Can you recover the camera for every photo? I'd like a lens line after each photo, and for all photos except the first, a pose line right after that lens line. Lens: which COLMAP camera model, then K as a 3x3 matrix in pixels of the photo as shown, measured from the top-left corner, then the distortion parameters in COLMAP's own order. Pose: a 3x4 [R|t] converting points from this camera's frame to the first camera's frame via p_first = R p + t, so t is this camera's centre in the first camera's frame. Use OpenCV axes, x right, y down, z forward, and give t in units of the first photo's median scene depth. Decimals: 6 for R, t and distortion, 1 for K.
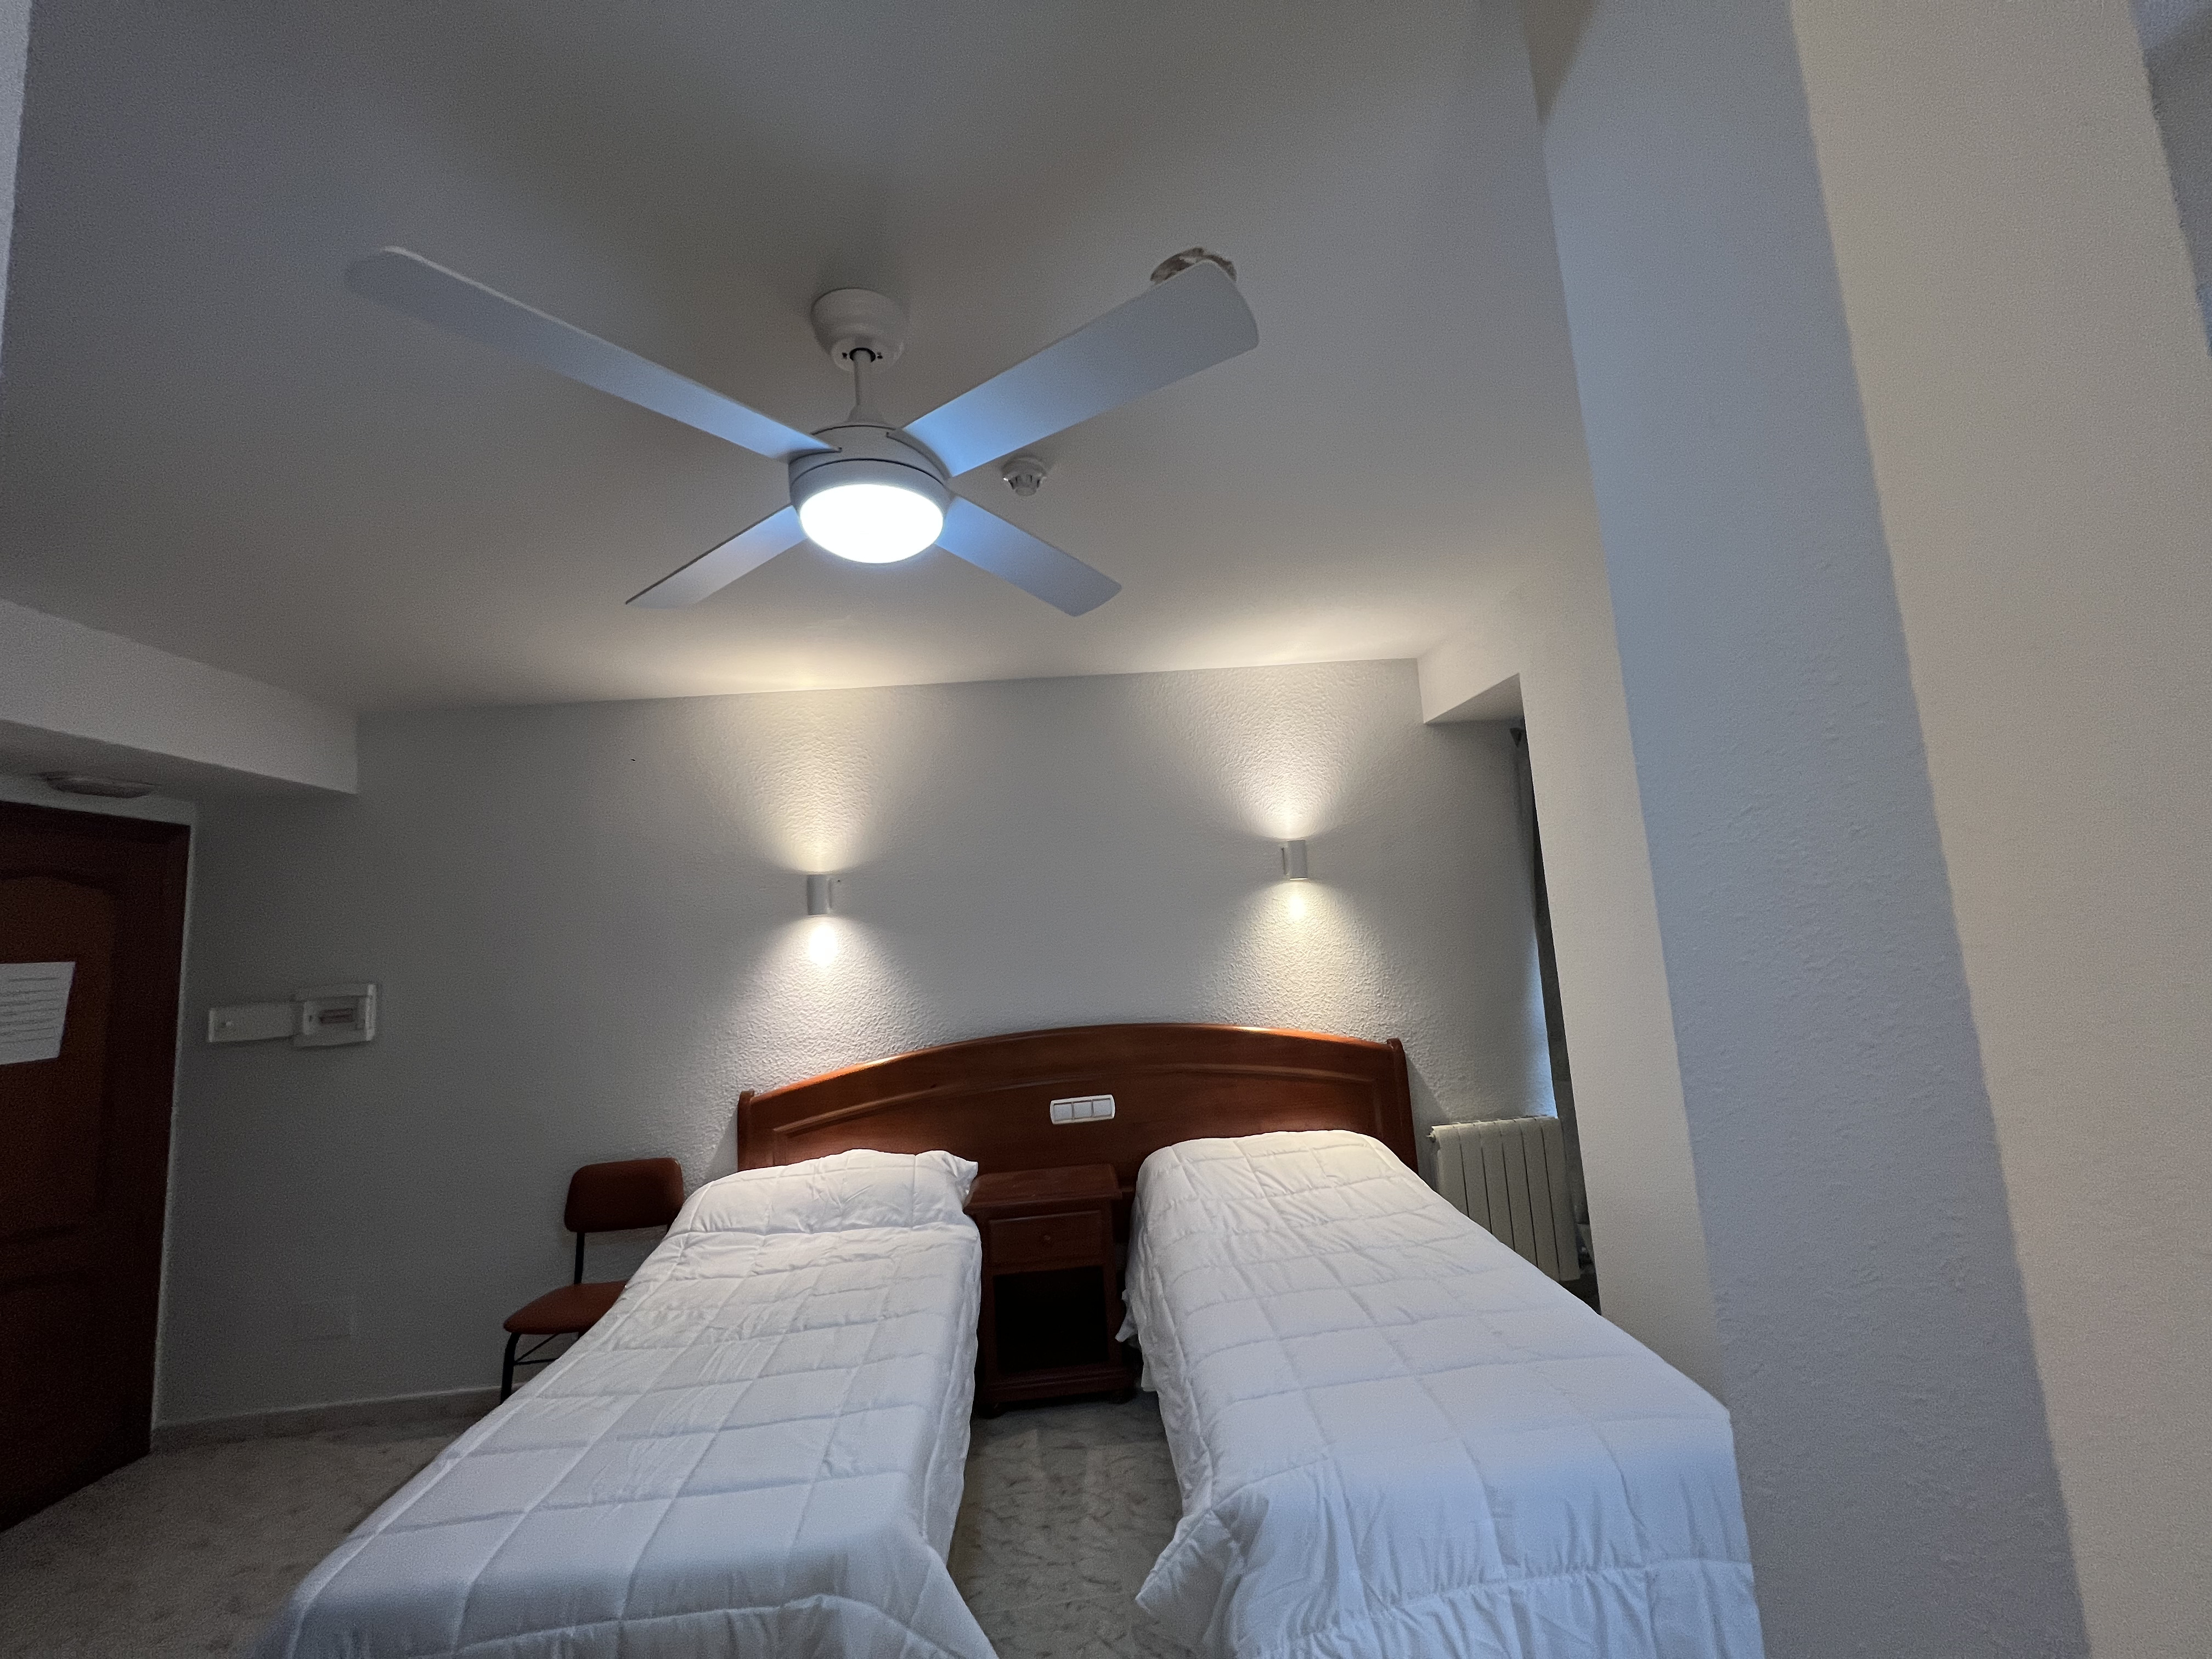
lens RADIAL K [[881.4, 0, 1101.9], [0, 881.4, 824.1], [0, 0, 1]] dist [-0.000465, 0.000037]
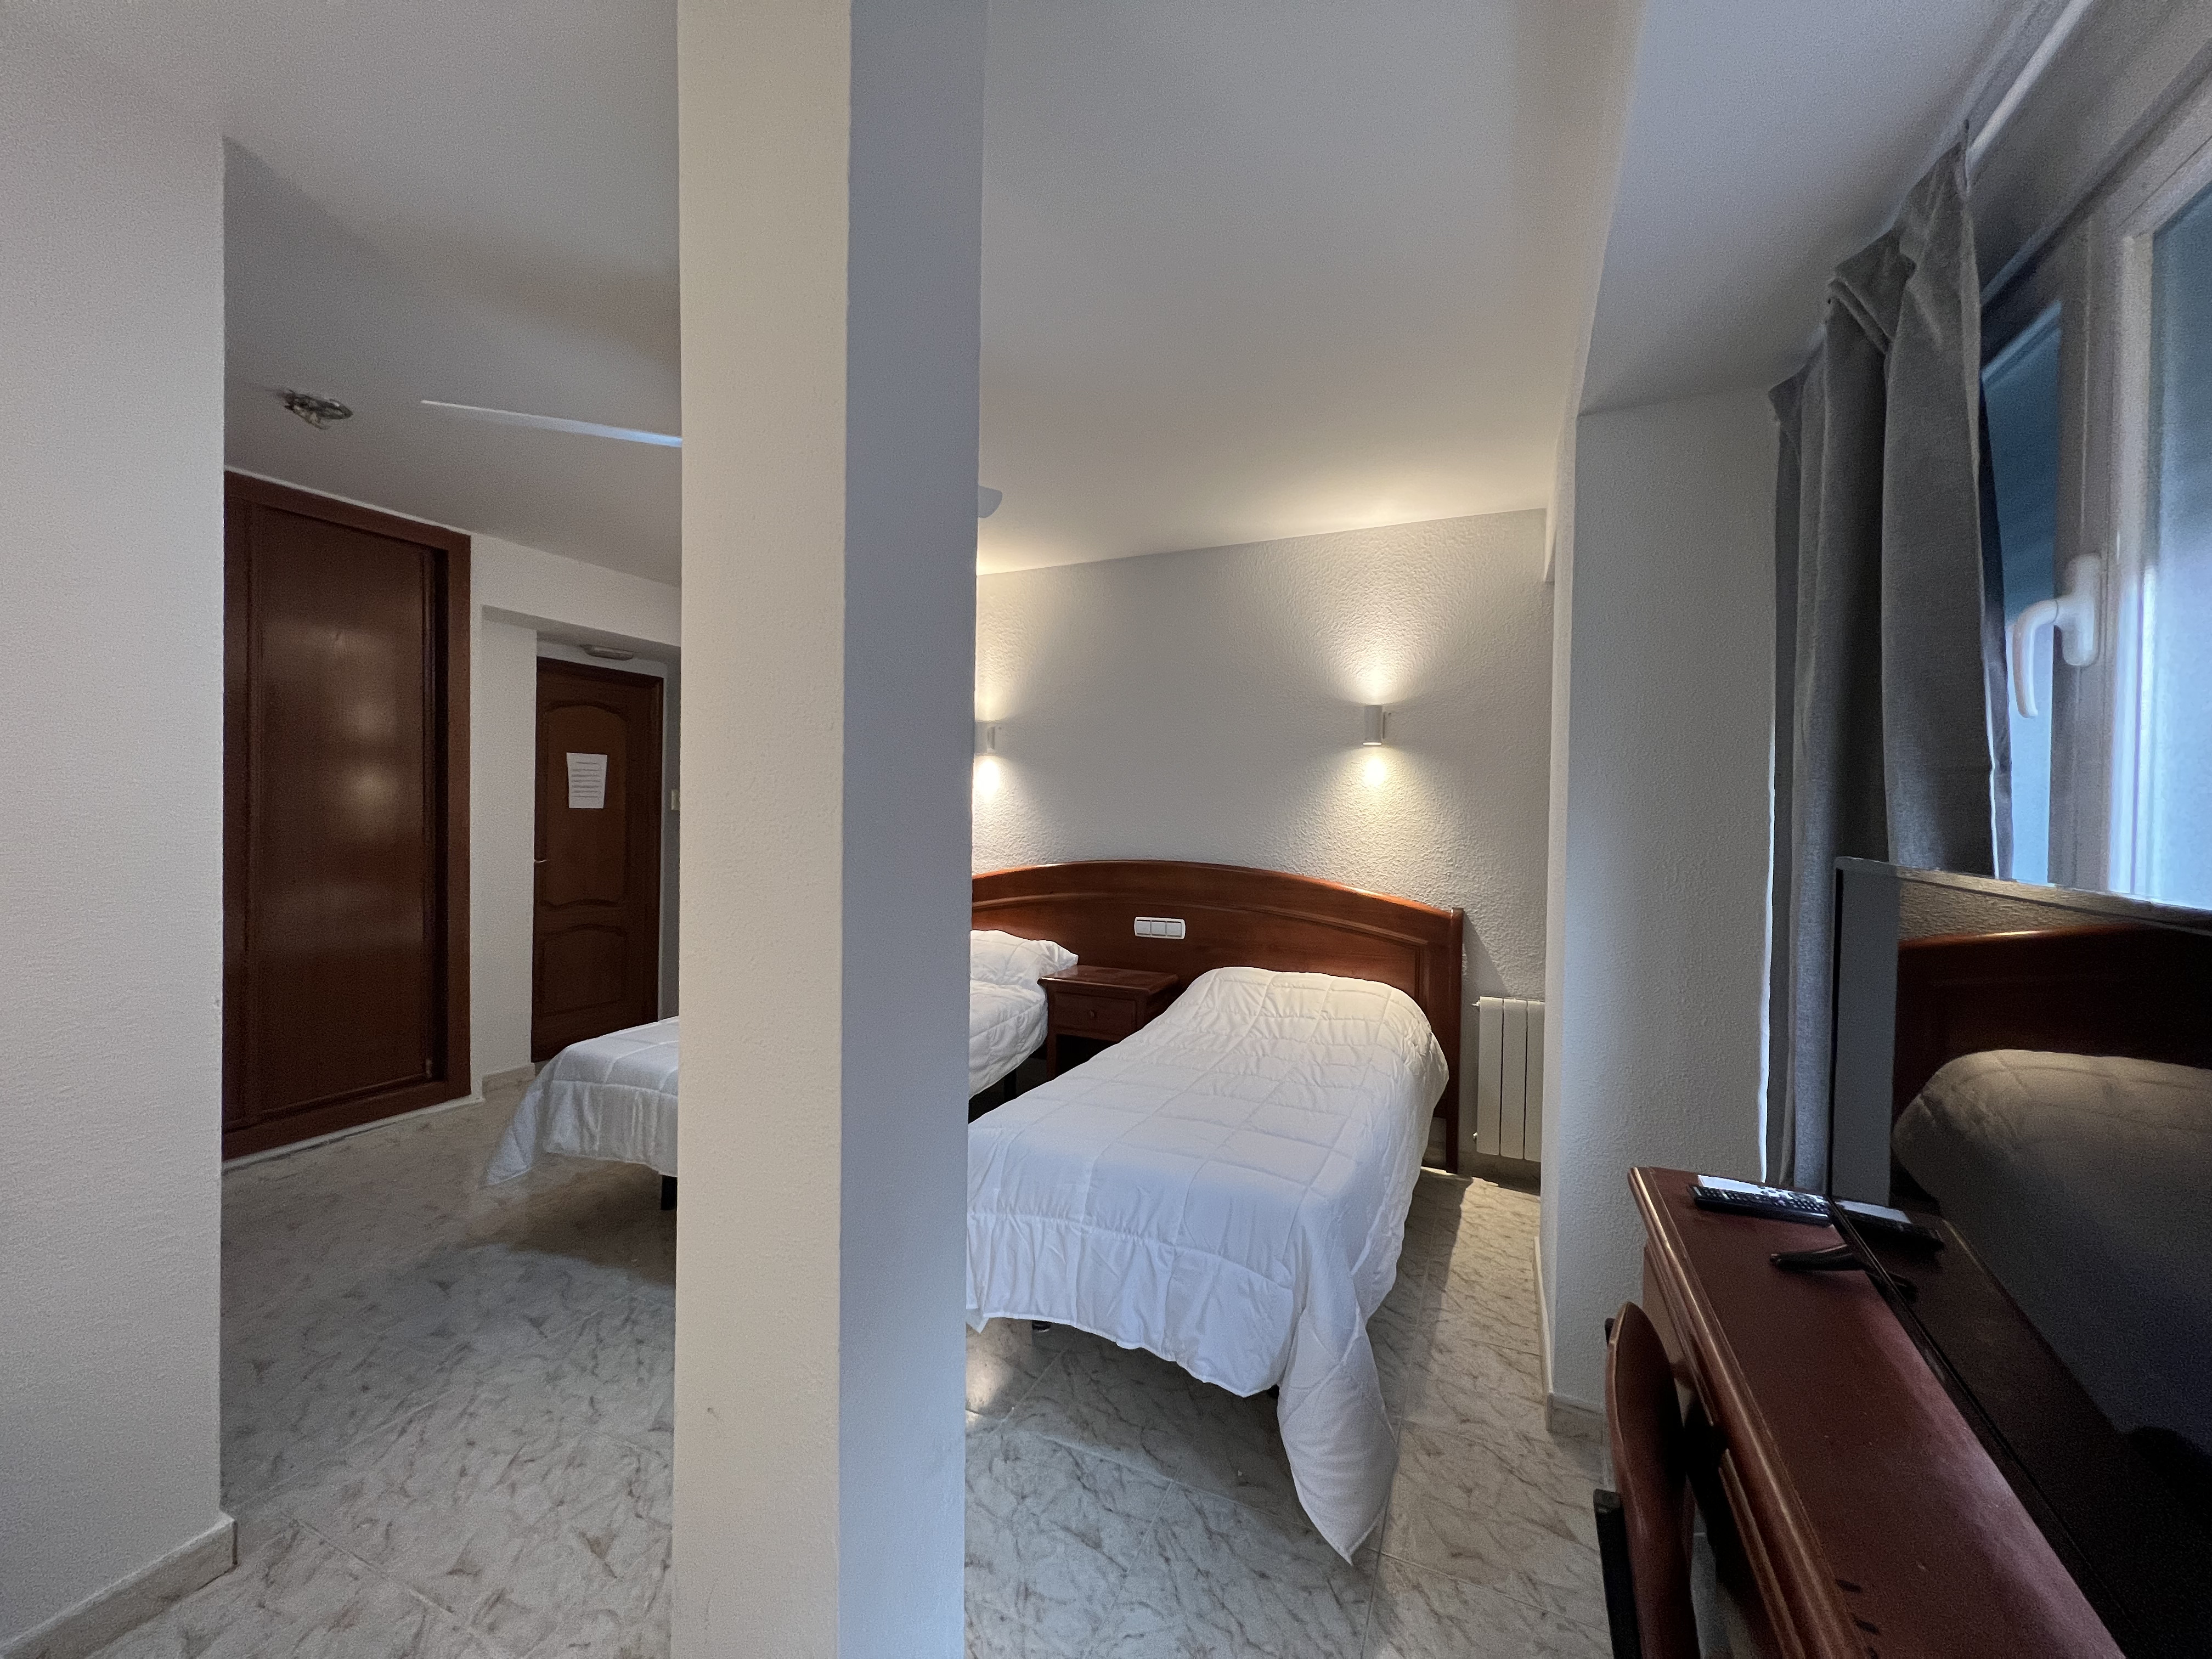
lens RADIAL K [[884.2, 0, 1096.7], [0, 884.2, 823.3], [0, 0, 1]] dist [0.000111, -0.000440]
pose [[0.875659, 0.089853, -0.474498, 0.457925], [-0.018084, 0.987951, 0.153709, 0.001978], [0.482592, -0.126015, 0.866732, -0.058641]]
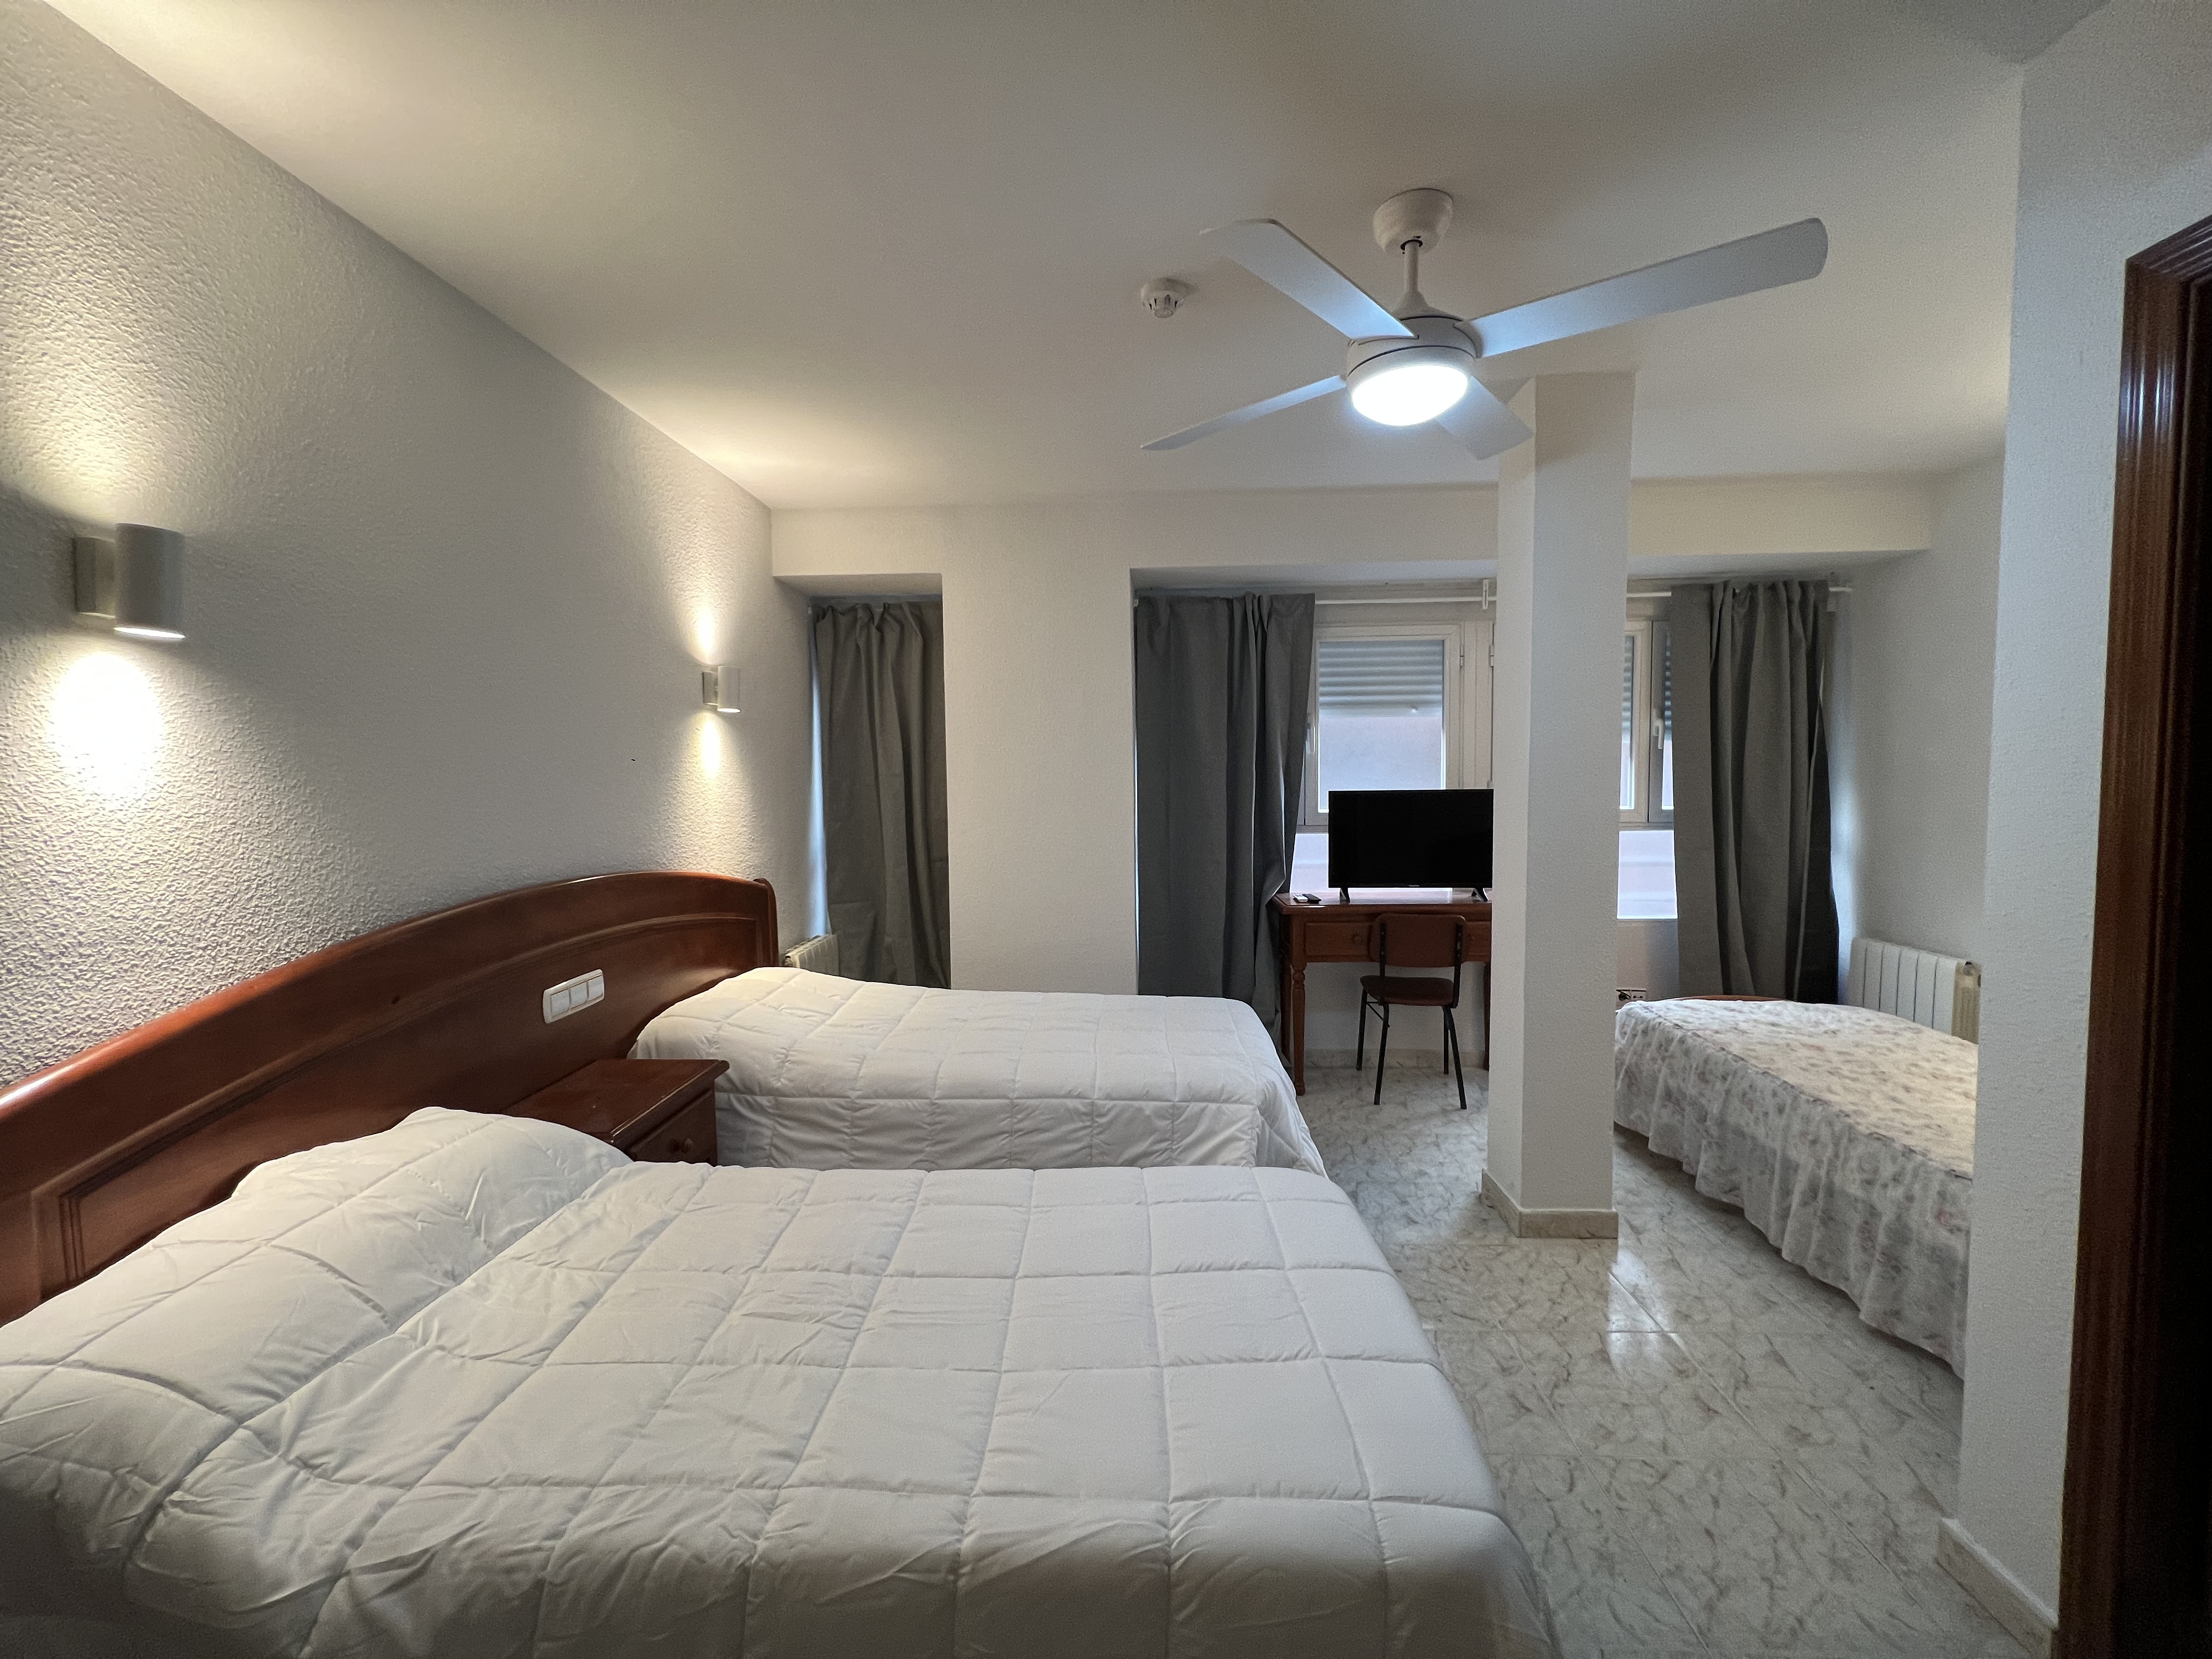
lens RADIAL K [[881.4, 0, 1101.9], [0, 881.4, 824.1], [0, 0, 1]] dist [-0.000465, 0.000037]
pose [[0.108551, 0.009402, 0.994046, -0.672714], [-0.119124, 0.992873, 0.003617, 0.136881], [-0.986928, -0.118807, 0.108897, 0.525464]]
